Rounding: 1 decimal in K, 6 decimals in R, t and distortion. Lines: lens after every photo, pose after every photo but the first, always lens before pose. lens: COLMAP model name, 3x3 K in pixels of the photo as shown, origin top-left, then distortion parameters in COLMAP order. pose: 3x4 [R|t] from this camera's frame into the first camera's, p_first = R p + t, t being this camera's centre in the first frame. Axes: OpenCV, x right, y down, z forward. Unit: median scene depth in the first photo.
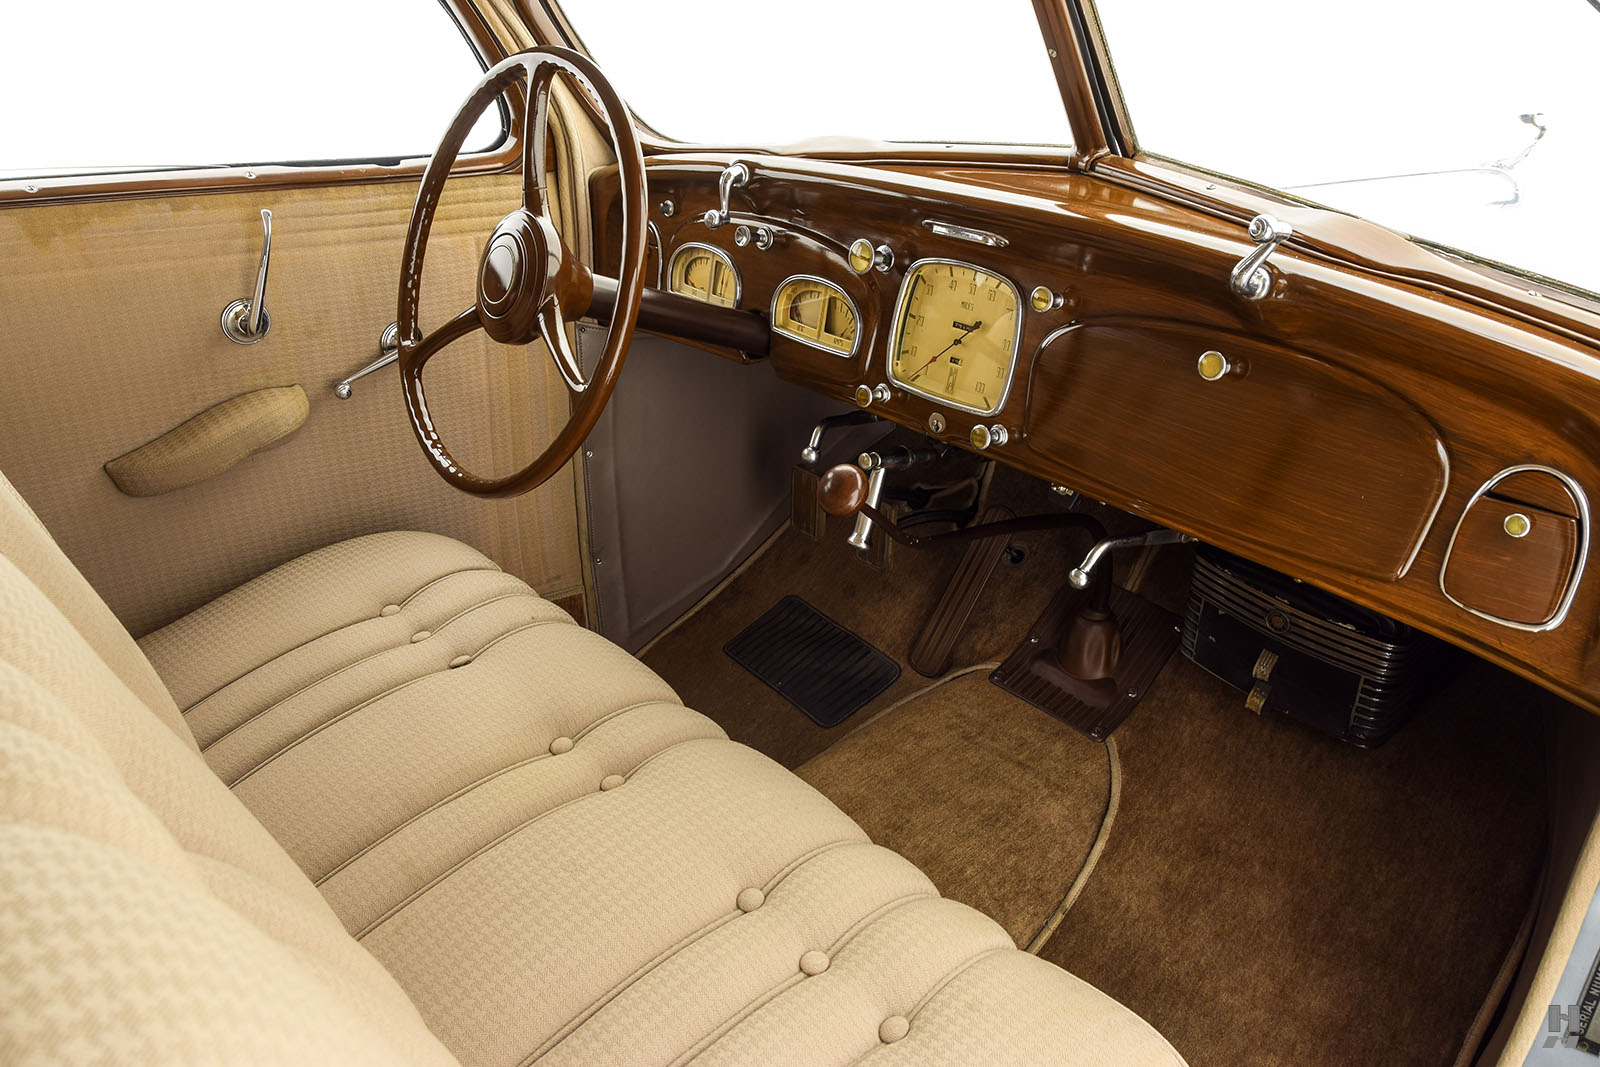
lens RADIAL K [[1187.8, 0, 800.0], [0, 1187.8, 533.5], [0, 0, 1]] dist [-0.005455, -0.003583]
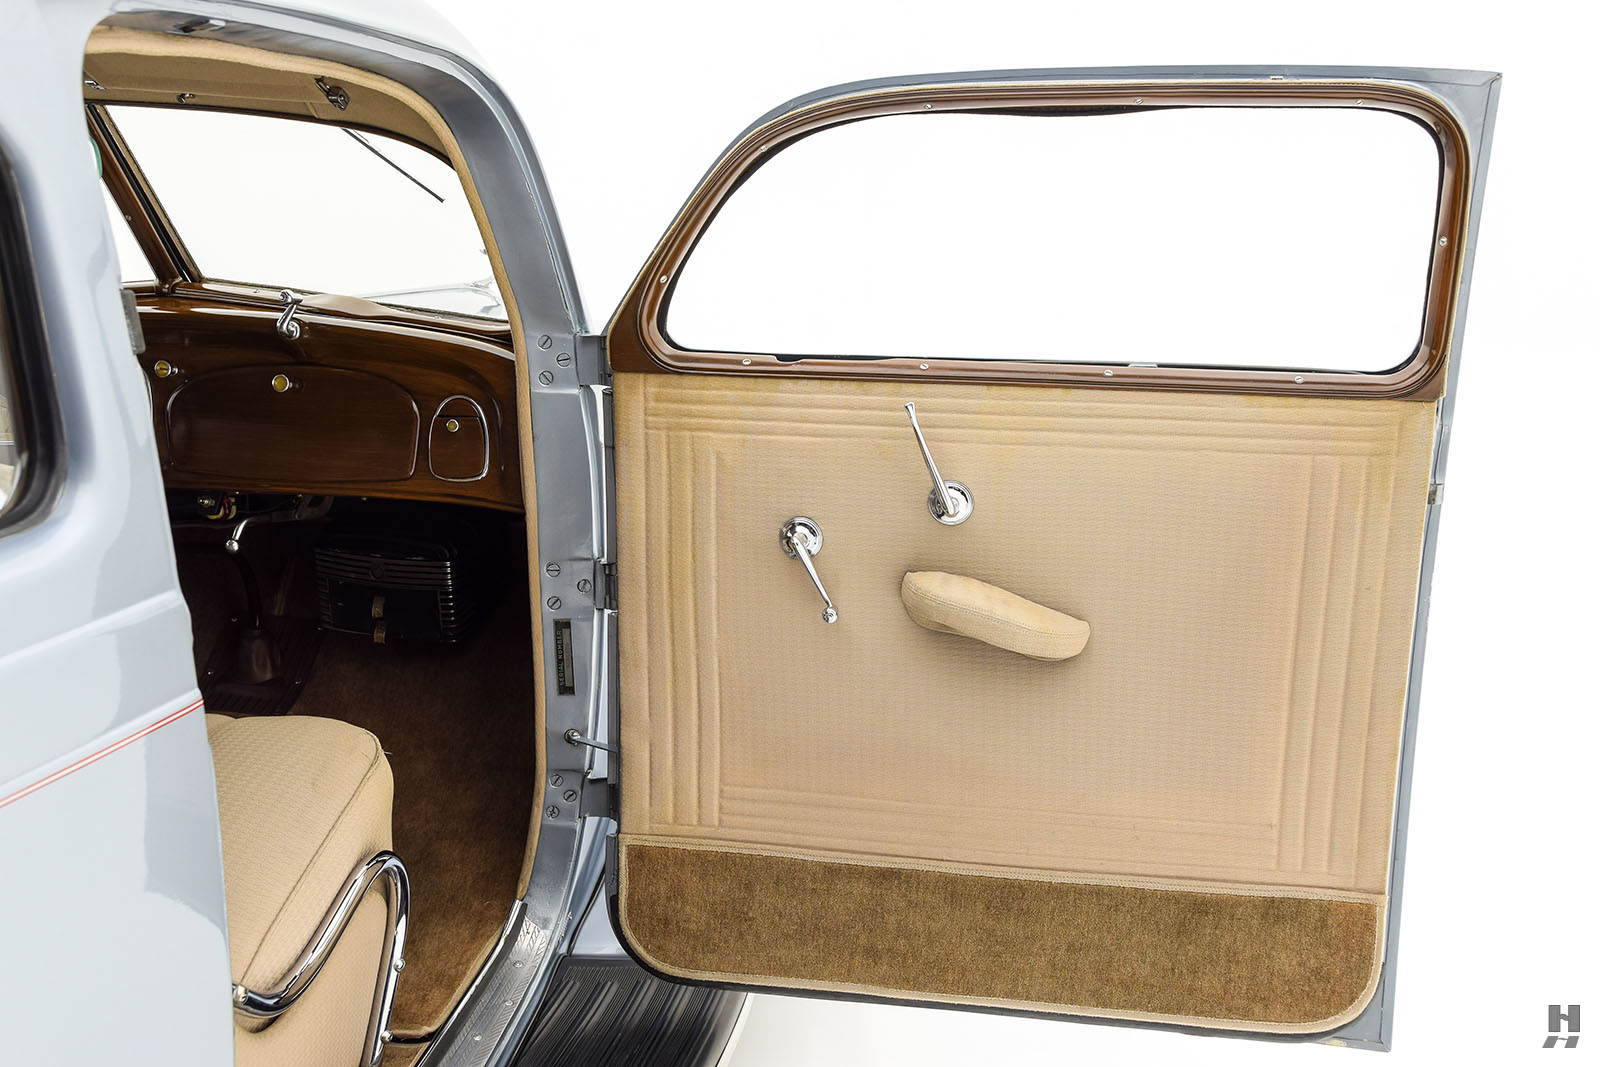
lens RADIAL K [[1634.3, 0, 800.0], [0, 1634.3, 533.5], [0, 0, 1]] dist [-0.023698, -0.007427]
pose [[0.804367, -0.175616, 0.567586, -0.321469], [0.284920, 0.952320, -0.109124, 0.413224], [-0.521359, 0.249492, 0.816051, -0.955619]]
